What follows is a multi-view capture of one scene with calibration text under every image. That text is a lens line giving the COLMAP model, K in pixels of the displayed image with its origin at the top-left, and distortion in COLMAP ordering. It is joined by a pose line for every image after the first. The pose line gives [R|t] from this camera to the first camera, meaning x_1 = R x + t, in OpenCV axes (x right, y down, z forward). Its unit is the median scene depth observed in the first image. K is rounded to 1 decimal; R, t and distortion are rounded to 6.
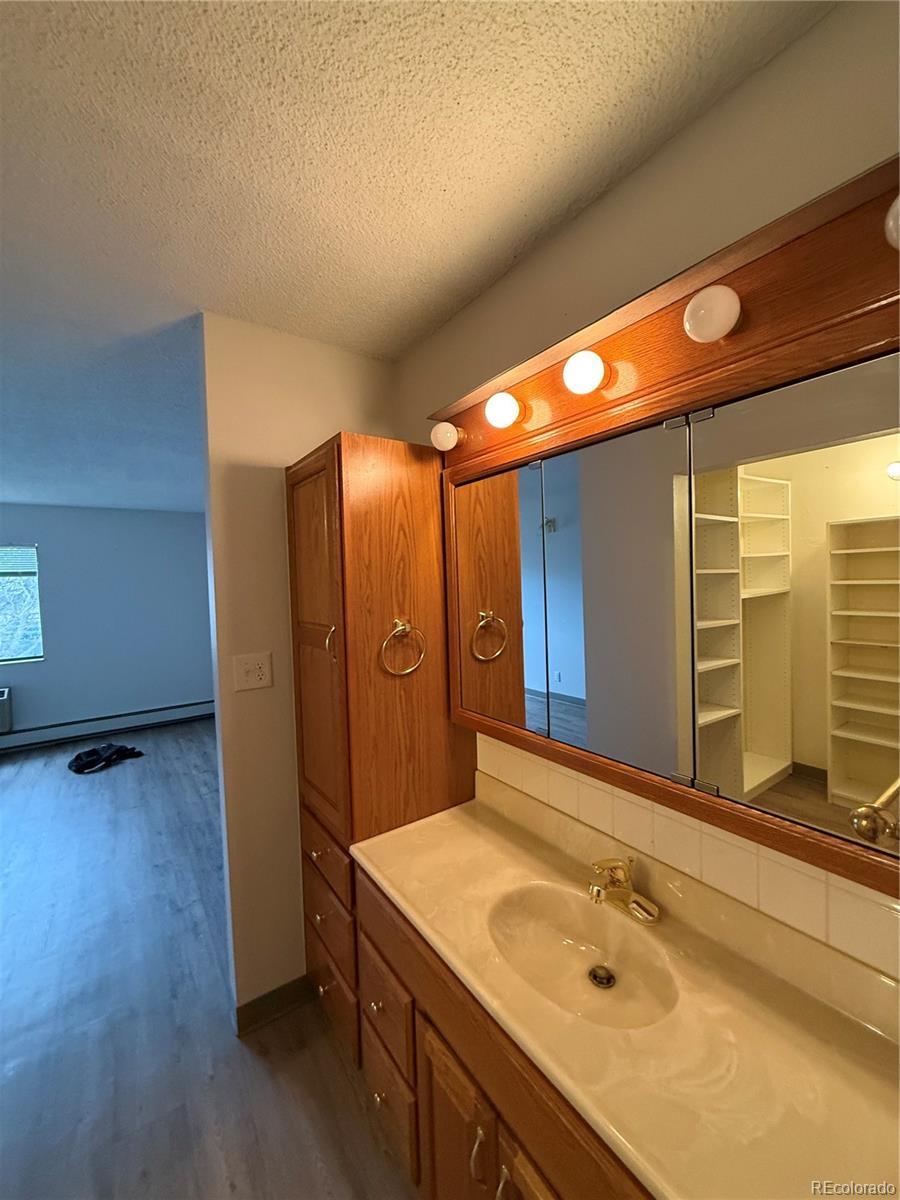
lens RADIAL K [[476.8, 0, 449.4], [0, 476.8, 595.9], [0, 0, 1]] dist [0.000555, 0.000401]
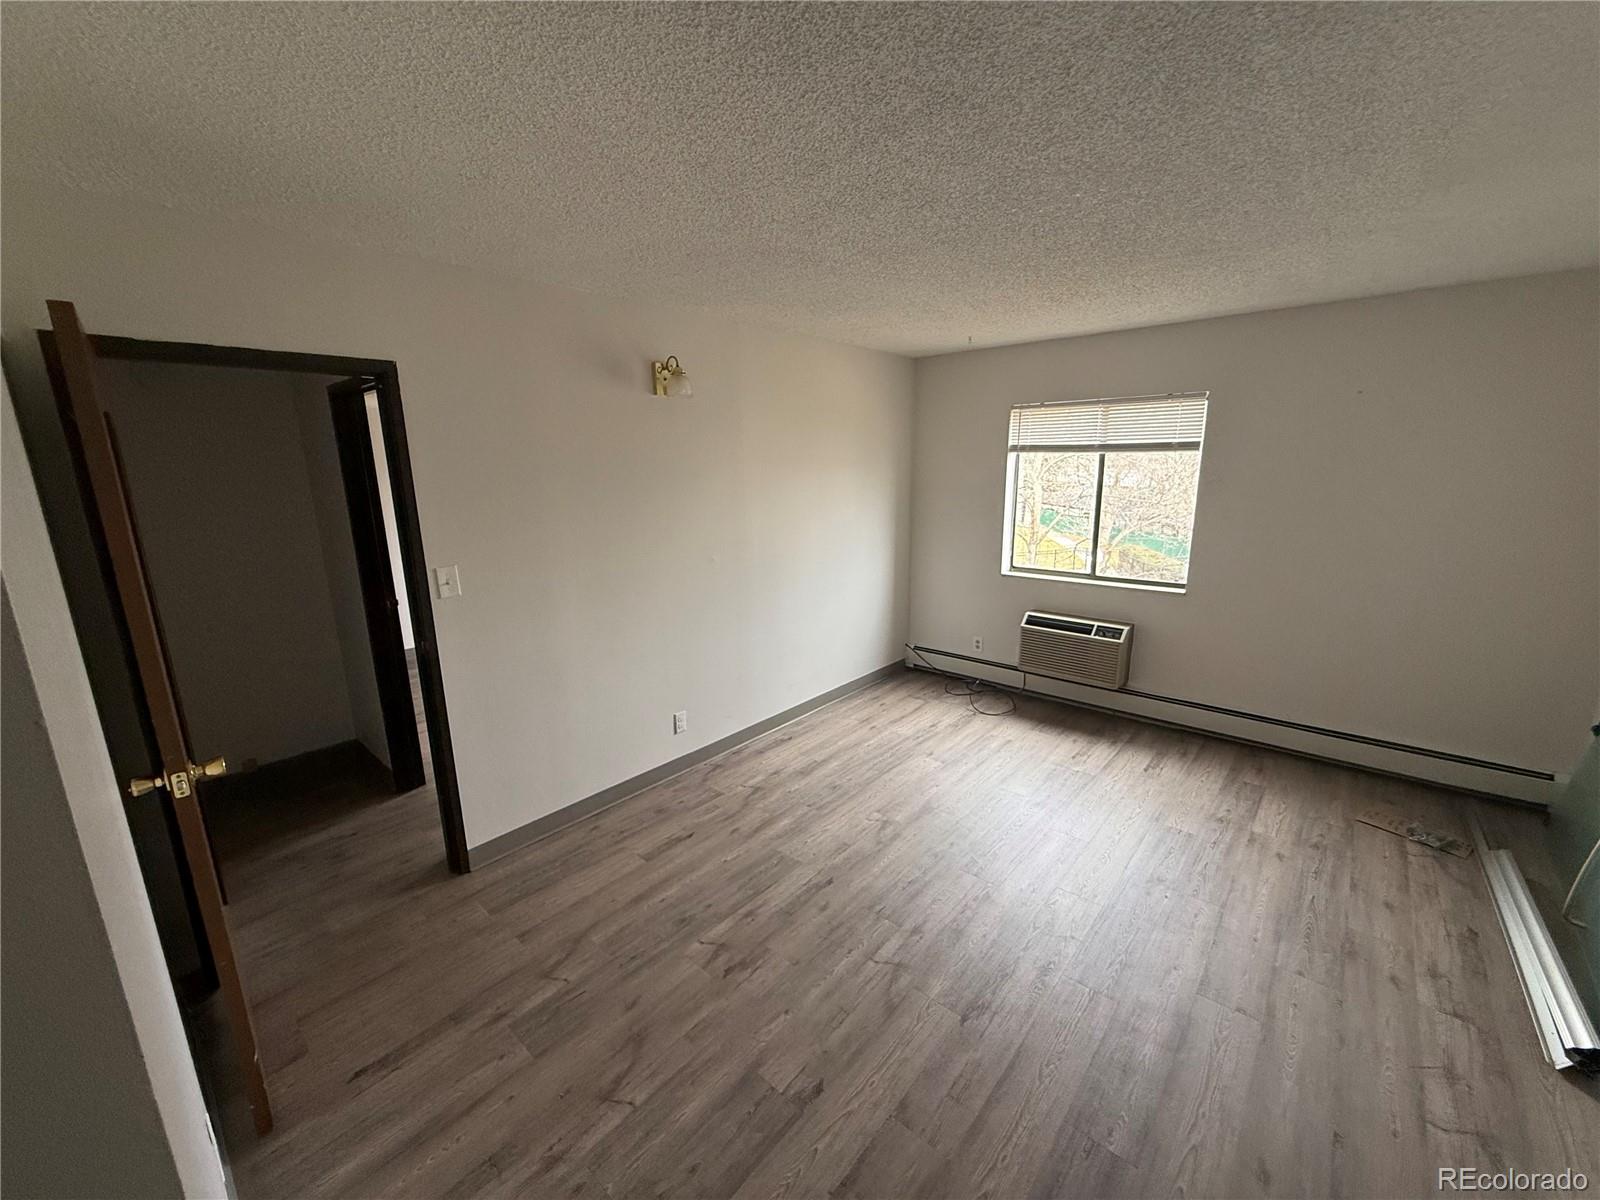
lens RADIAL K [[635.7, 0, 794.7], [0, 635.7, 601.6], [0, 0, 1]] dist [0.000555, 0.000401]
pose [[0.226733, 0.238643, -0.944268, -0.247757], [-0.025280, 0.970632, 0.239236, -0.043525], [0.973629, -0.030372, 0.226107, 0.412851]]
